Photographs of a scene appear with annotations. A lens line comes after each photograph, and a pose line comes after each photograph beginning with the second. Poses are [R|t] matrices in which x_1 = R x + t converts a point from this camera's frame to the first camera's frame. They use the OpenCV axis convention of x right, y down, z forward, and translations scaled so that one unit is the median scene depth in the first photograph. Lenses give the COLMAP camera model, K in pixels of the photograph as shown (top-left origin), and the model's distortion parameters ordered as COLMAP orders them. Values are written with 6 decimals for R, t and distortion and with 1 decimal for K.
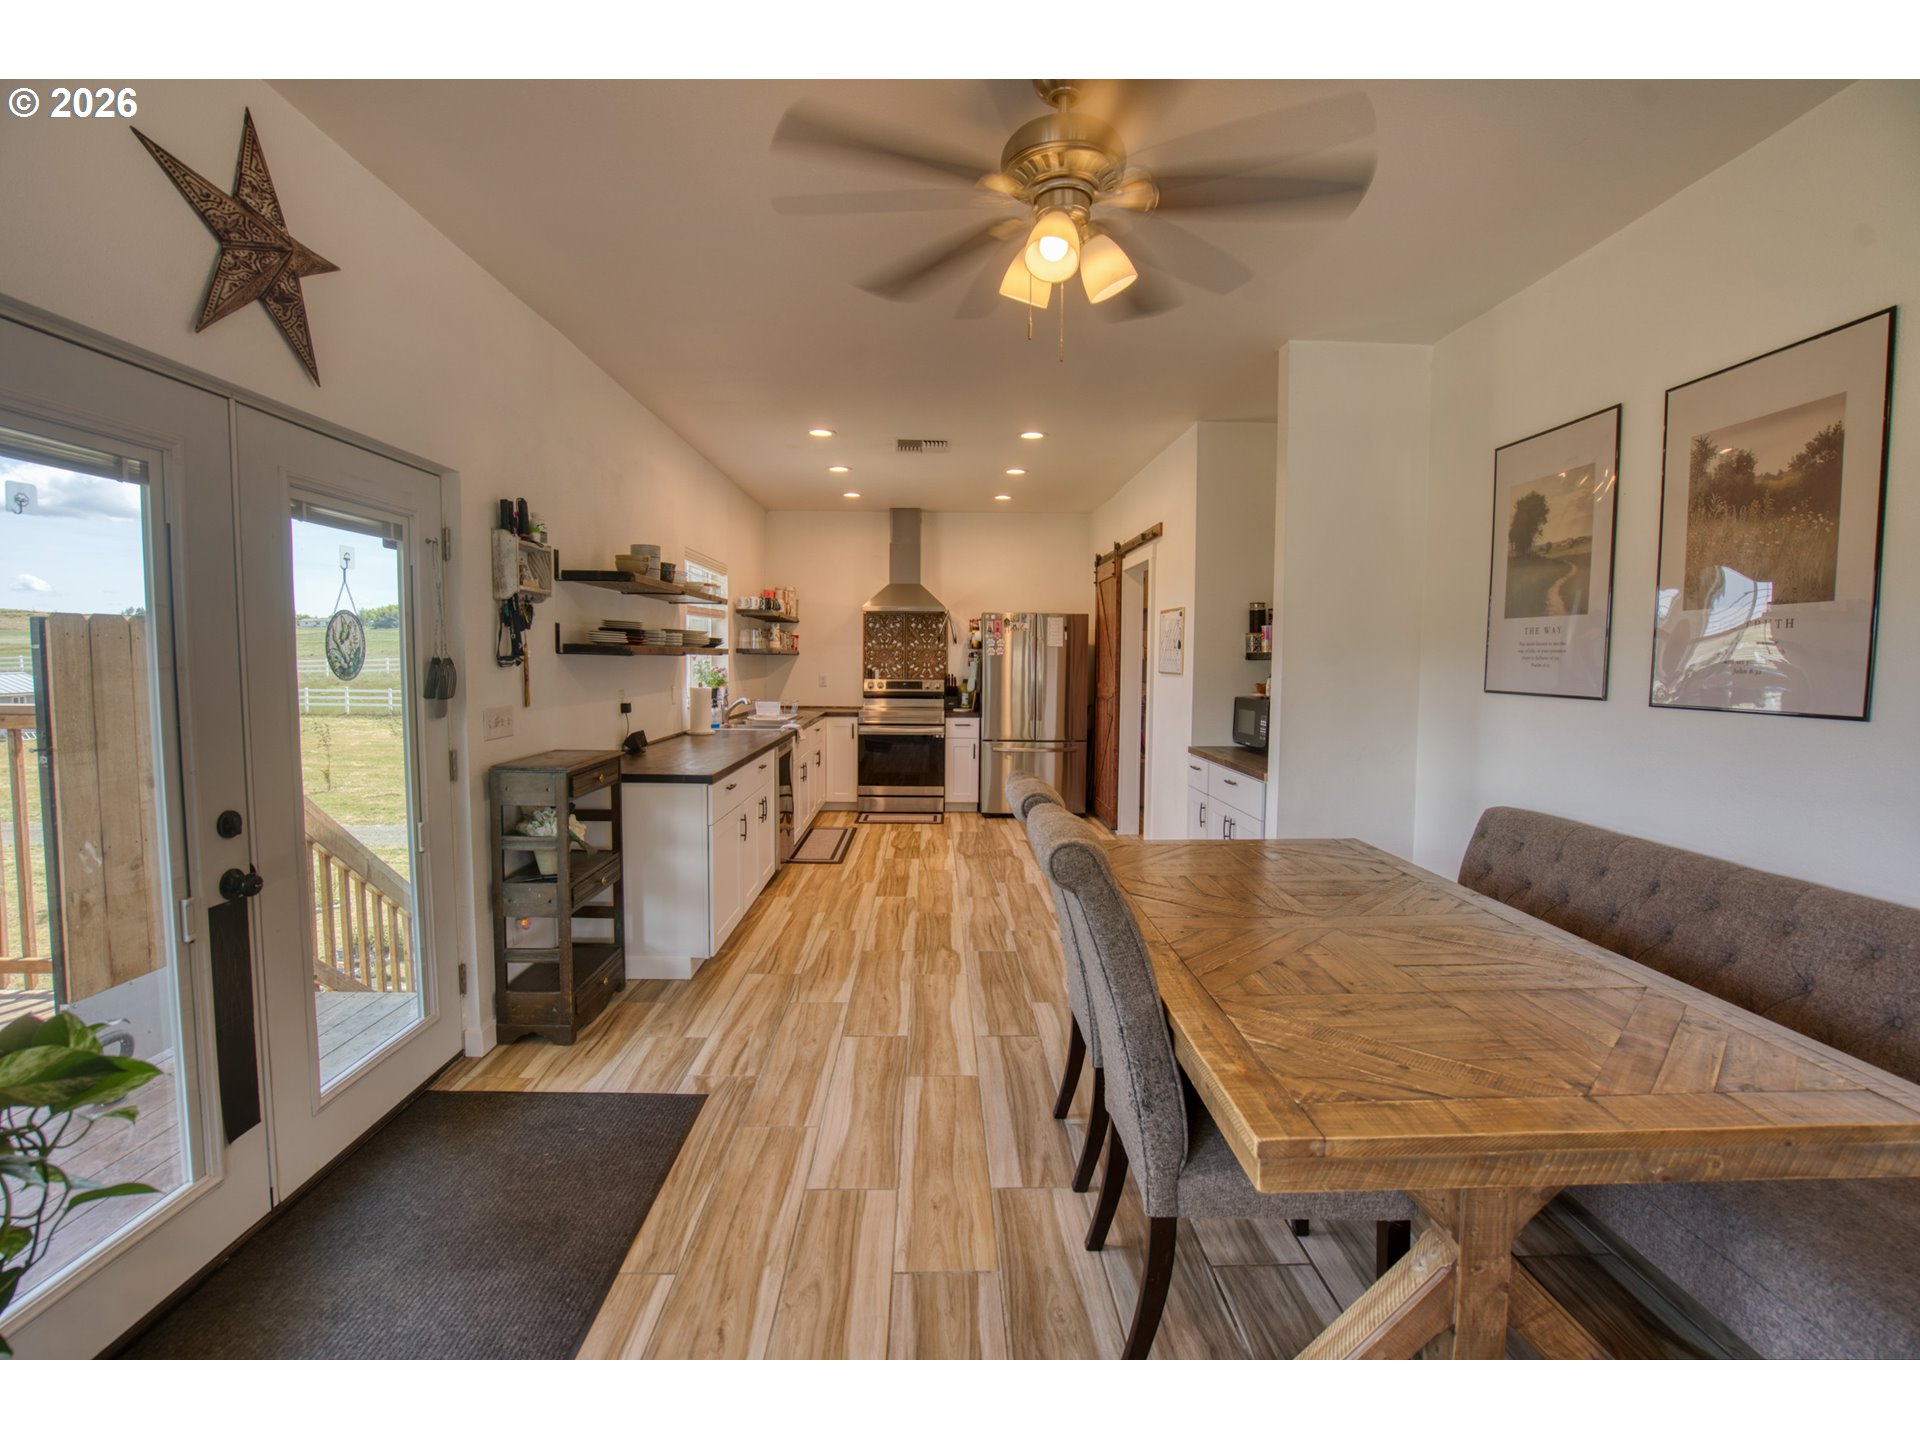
lens RADIAL K [[903.4, 0, 960.0], [0, 903.4, 720.0], [0, 0, 1]] dist [0.000552, 0.000302]
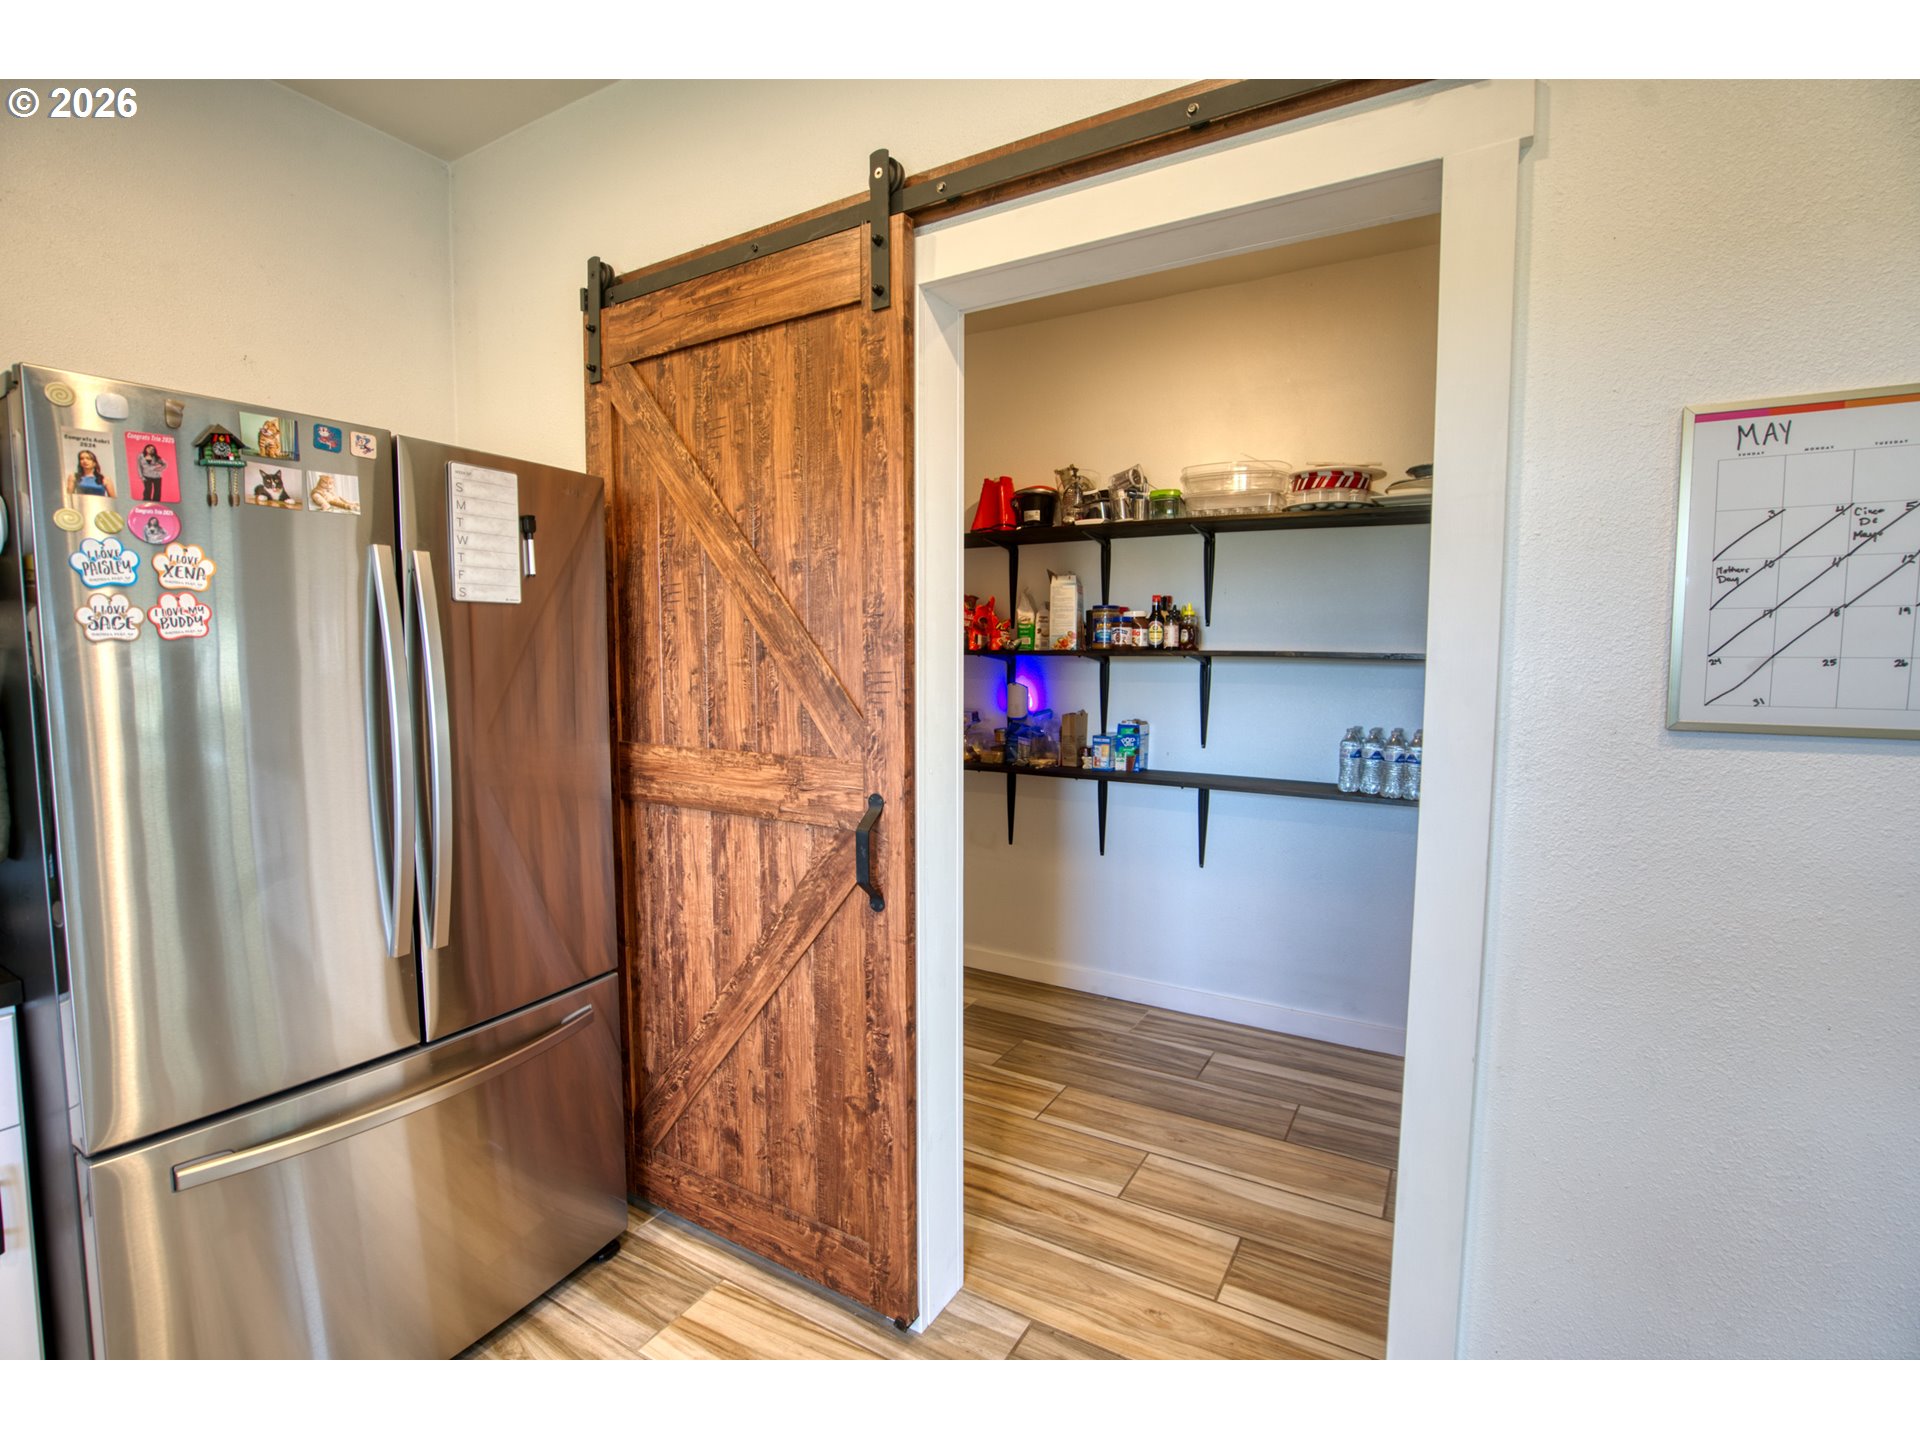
lens RADIAL K [[903.4, 0, 960.0], [0, 903.4, 720.0], [0, 0, 1]] dist [0.000552, 0.000302]
pose [[0.530709, -0.069269, 0.844719, -0.019387], [0.056501, 0.997329, 0.046286, -0.054606], [-0.845669, 0.023163, 0.533205, 0.747229]]
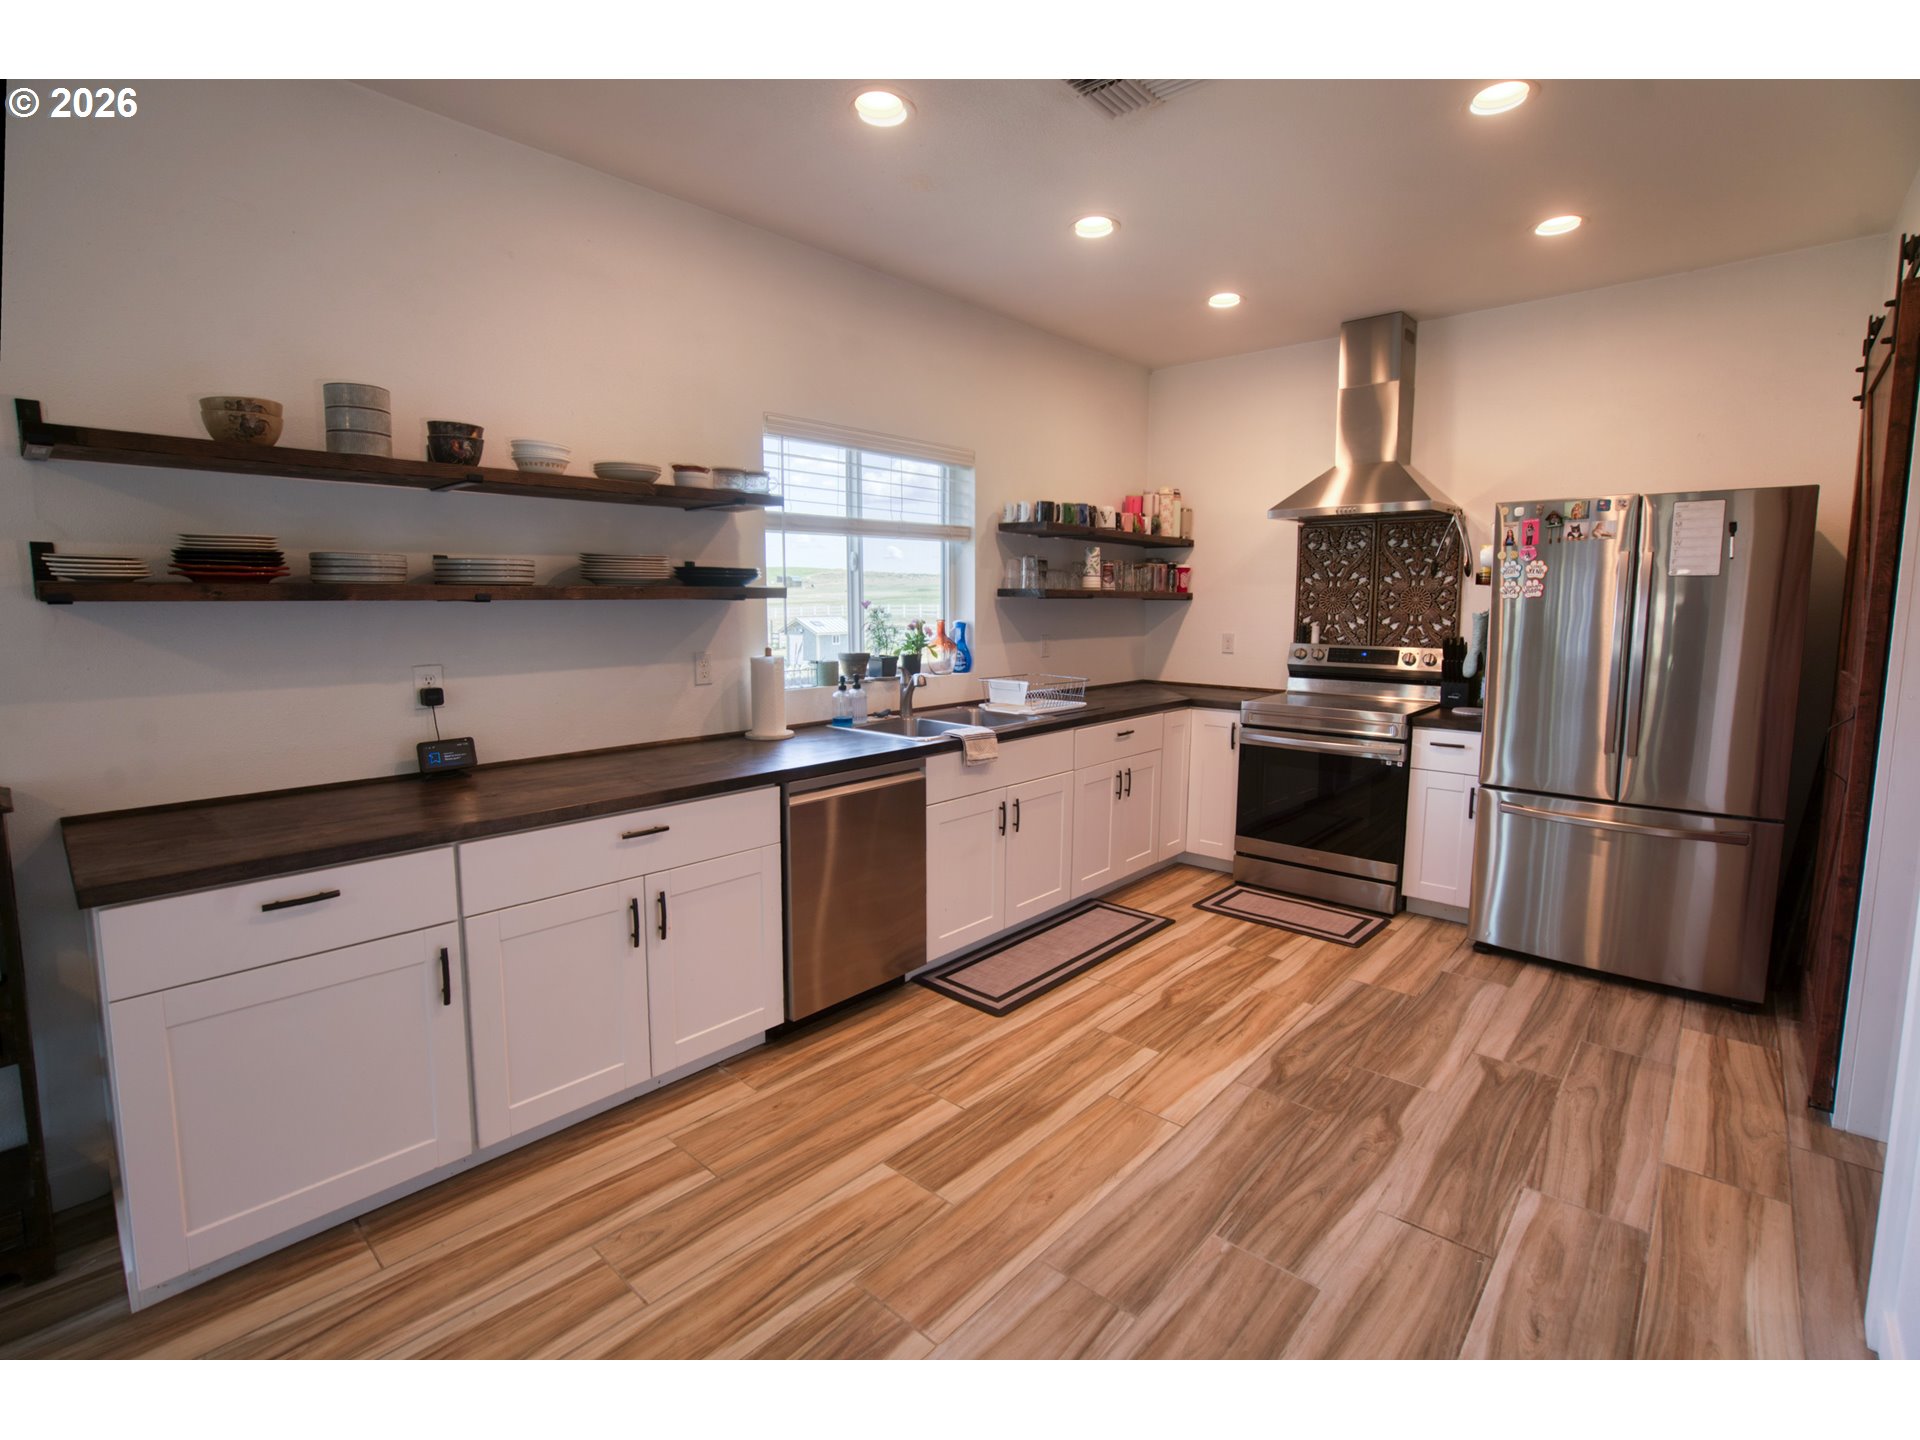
lens RADIAL K [[927.3, 0, 968.1], [0, 927.3, 685.2], [0, 0, 1]] dist [-0.027067, -0.000029]
pose [[0.730155, 0.061612, -0.680498, 0.146661], [-0.047754, 0.998092, 0.039128, -0.033406], [0.681611, 0.003927, 0.731704, 0.465531]]
